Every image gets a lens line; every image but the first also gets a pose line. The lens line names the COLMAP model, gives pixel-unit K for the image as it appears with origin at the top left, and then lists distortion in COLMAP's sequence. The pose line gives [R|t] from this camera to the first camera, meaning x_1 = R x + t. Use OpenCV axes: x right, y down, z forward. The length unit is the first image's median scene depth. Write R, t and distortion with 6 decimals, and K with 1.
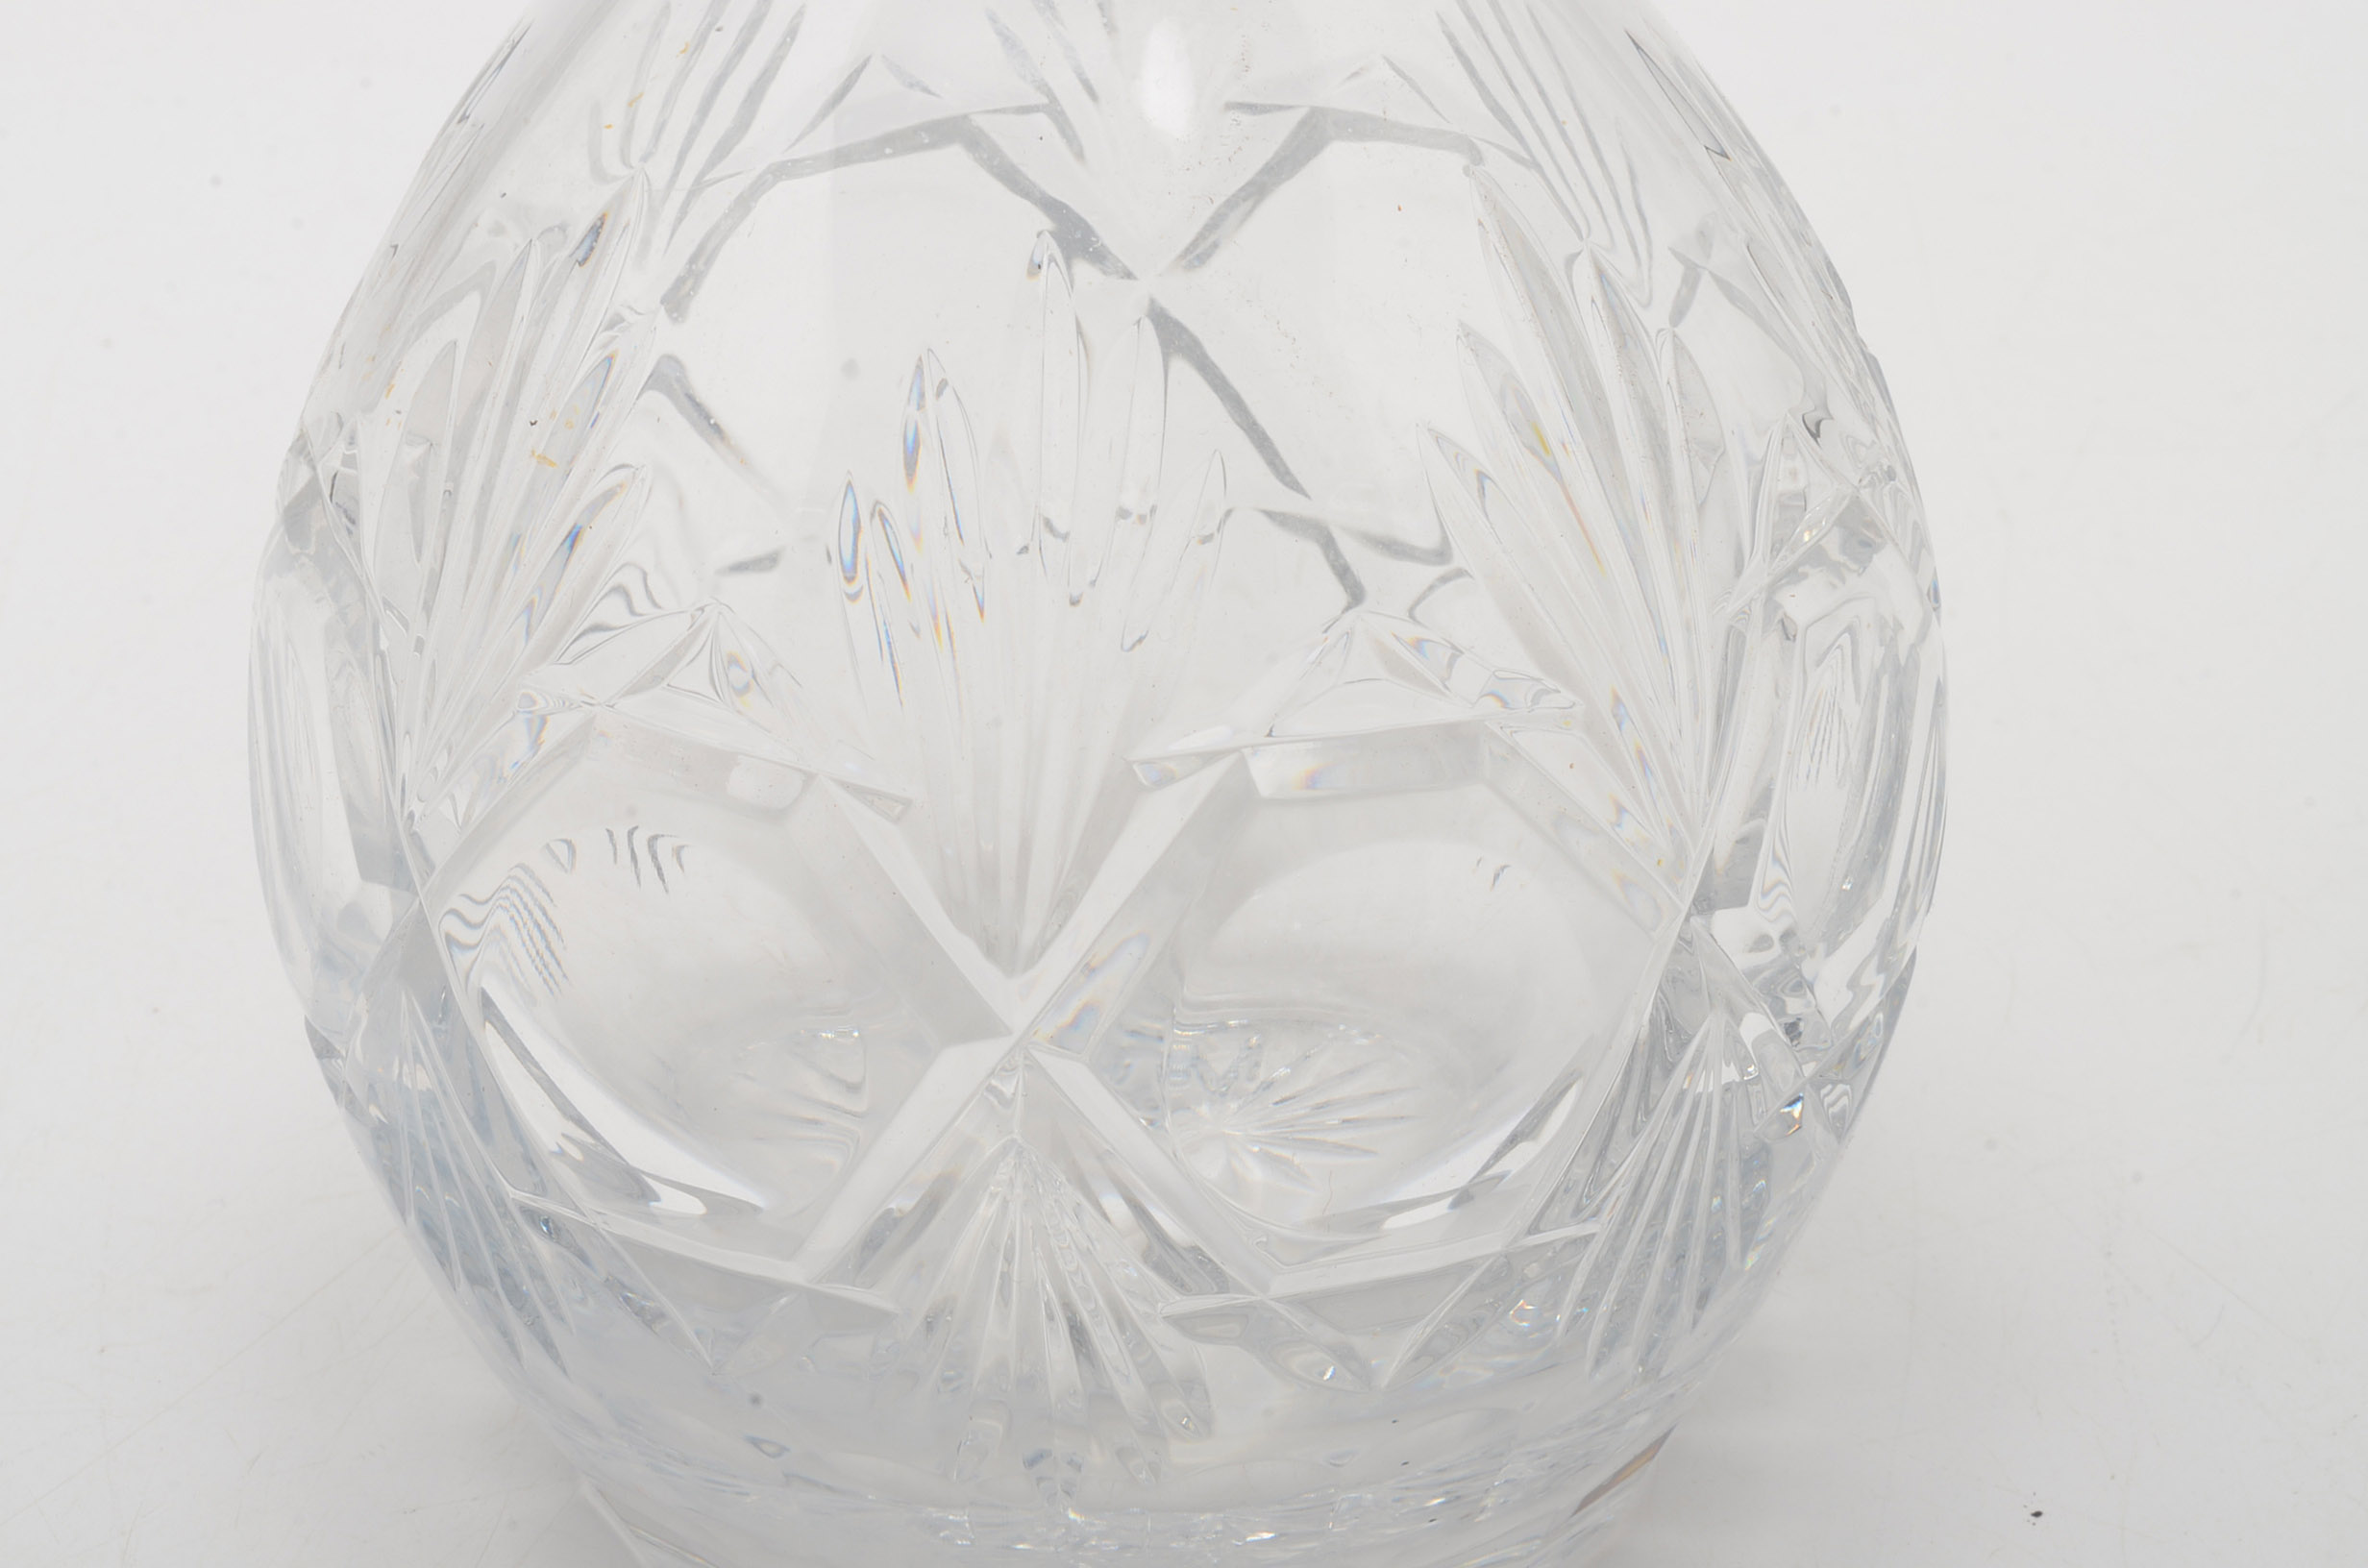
lens RADIAL K [[6304.4, 0, 1184.0], [0, 6304.4, 784.0], [0, 0, 1]] dist [-0.389074, 0.571798]
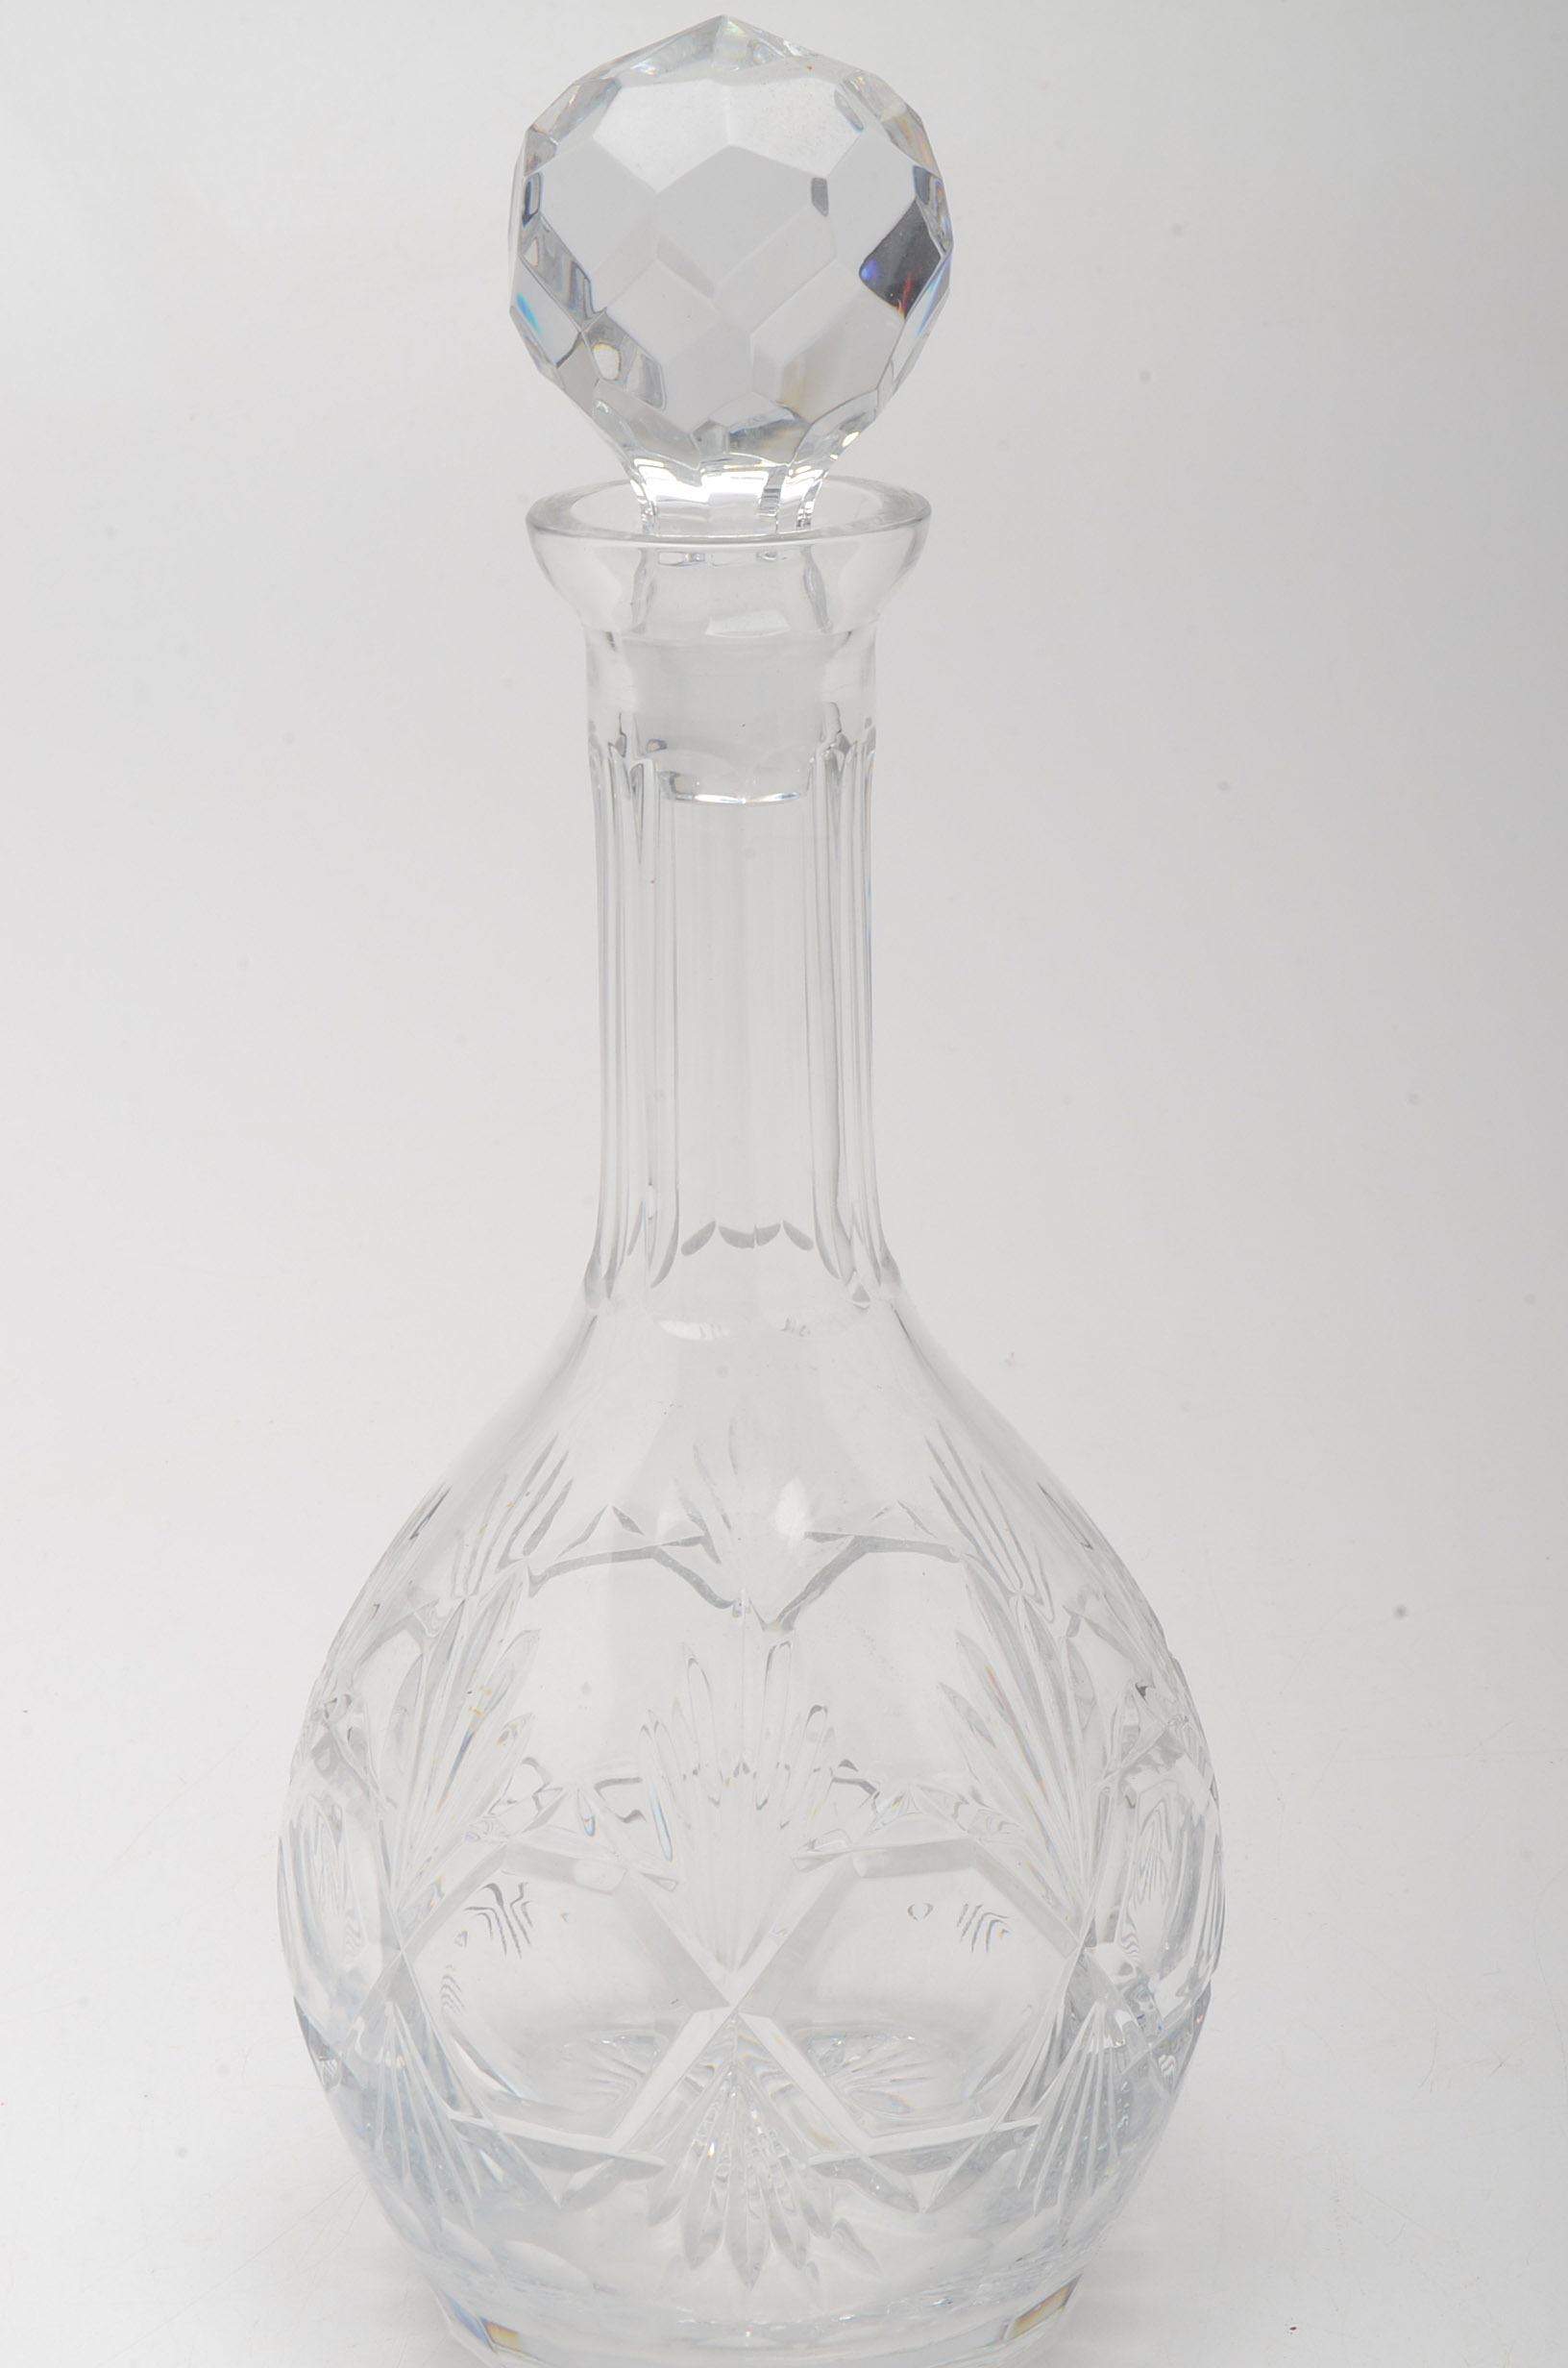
lens RADIAL K [[5554.3, 0, 784.0], [0, 5554.3, 1184.0], [0, 0, 1]] dist [0.013201, 0.125329]
pose [[0.999440, -0.010879, 0.031637, -0.056199], [0.016448, 0.983254, -0.181499, 0.091004], [-0.029132, 0.181918, 0.982882, -0.638784]]
